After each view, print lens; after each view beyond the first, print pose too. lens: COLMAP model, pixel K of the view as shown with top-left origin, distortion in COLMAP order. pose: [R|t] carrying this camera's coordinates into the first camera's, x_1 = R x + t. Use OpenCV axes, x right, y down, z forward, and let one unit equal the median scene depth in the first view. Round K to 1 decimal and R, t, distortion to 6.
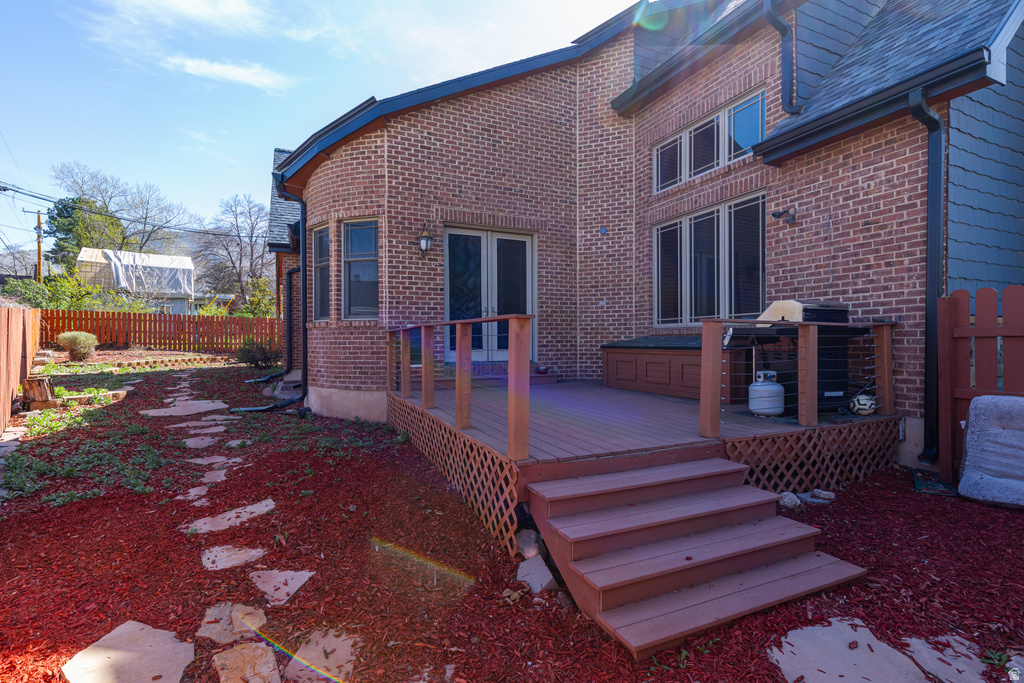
lens RADIAL K [[473.9, 0, 513.1], [0, 473.9, 342.2], [0, 0, 1]] dist [0.002751, -0.000089]
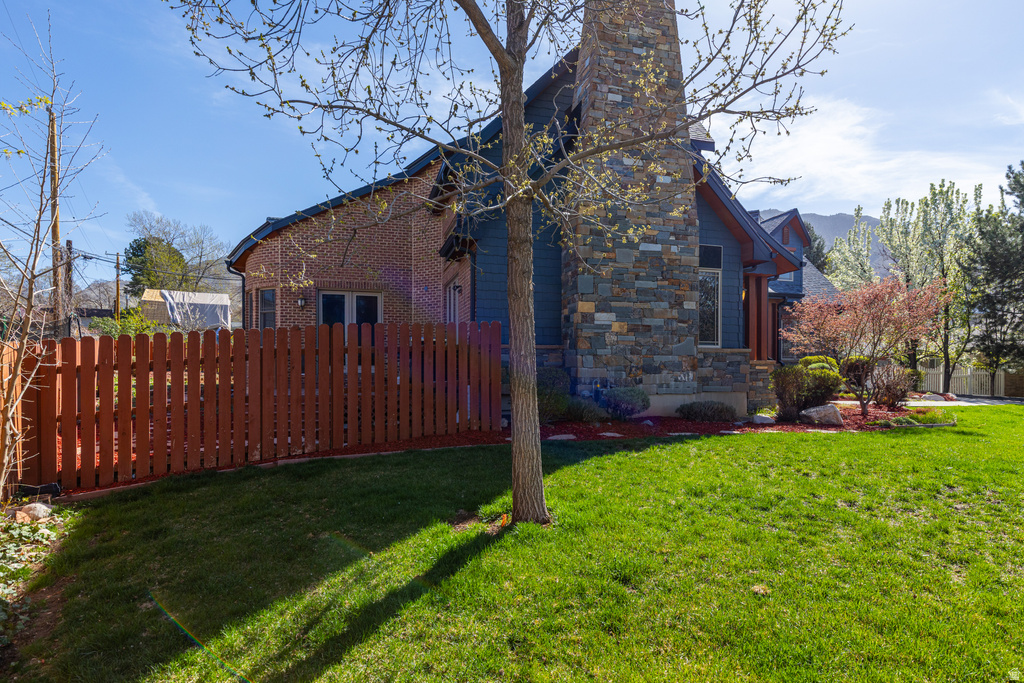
lens RADIAL K [[542.9, 0, 502.2], [0, 542.9, 378.3], [0, 0, 1]] dist [-0.016071, 0.001350]
pose [[0.986044, 0.010641, -0.166145, 0.817898], [-0.009936, 0.999938, 0.005071, 0.044626], [0.166189, -0.003349, 0.986088, -0.758537]]
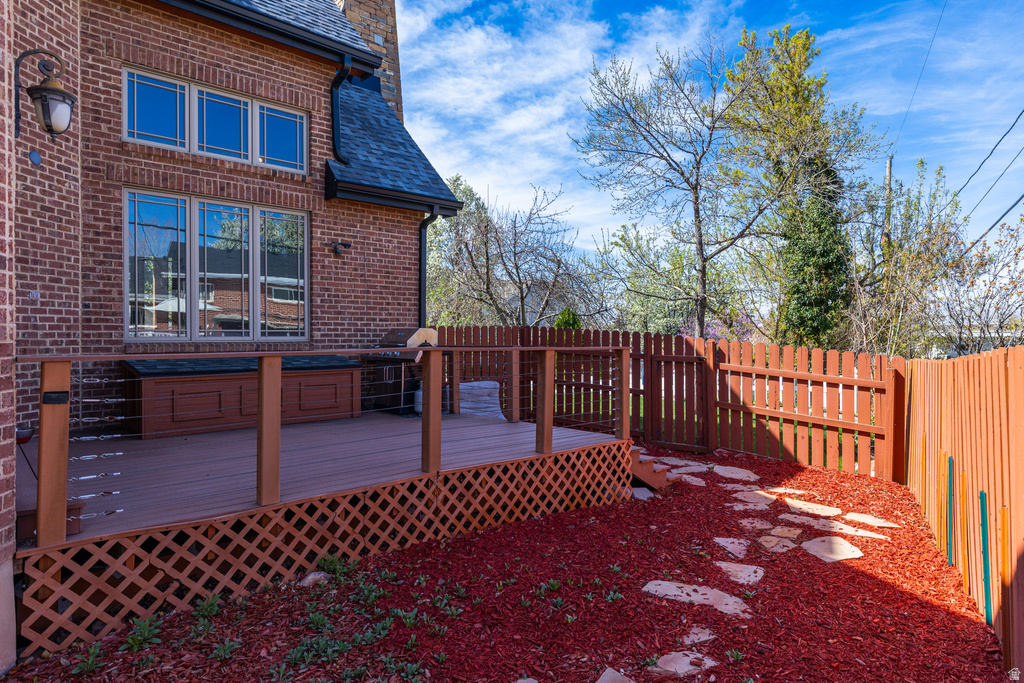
lens RADIAL K [[665.9, 0, 509.4], [0, 665.9, 336.9], [0, 0, 1]] dist [0.011070, -0.012069]
pose [[-0.344788, 0.005116, 0.938667, -0.788244], [0.005895, 0.999977, -0.003284, -0.033100], [-0.938662, 0.004401, -0.344810, 0.862678]]
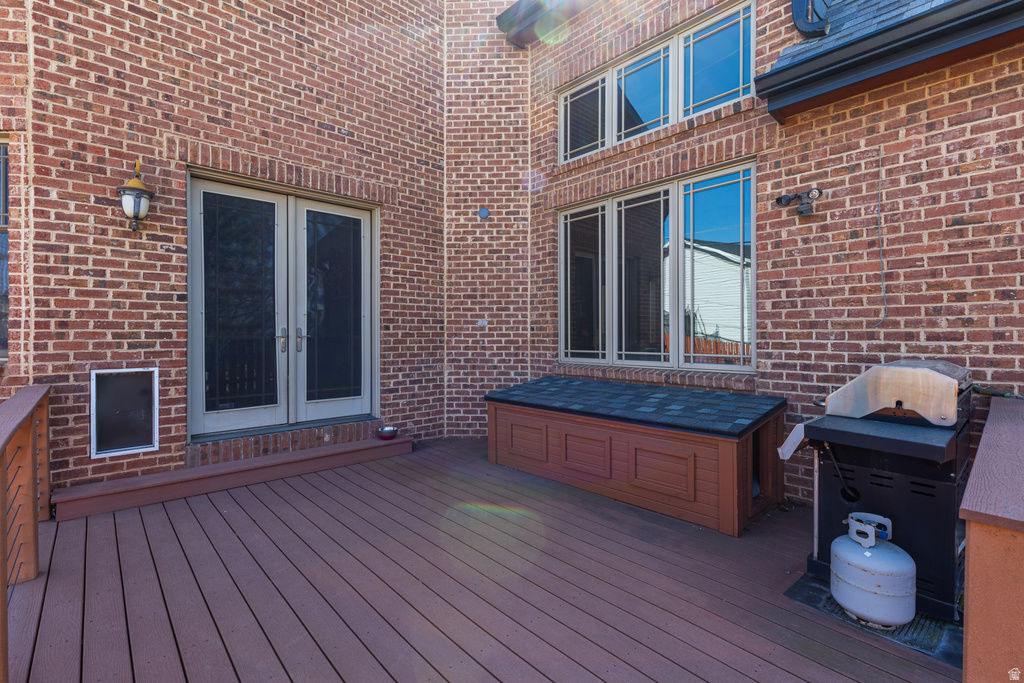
lens RADIAL K [[473.9, 0, 526.4], [0, 473.9, 334.5], [0, 0, 1]] dist [0.002751, -0.000089]
pose [[0.946941, 0.002914, 0.321395, 0.037700], [-0.001360, 0.999986, -0.005058, -0.069956], [-0.321406, 0.004352, 0.946932, 0.398397]]
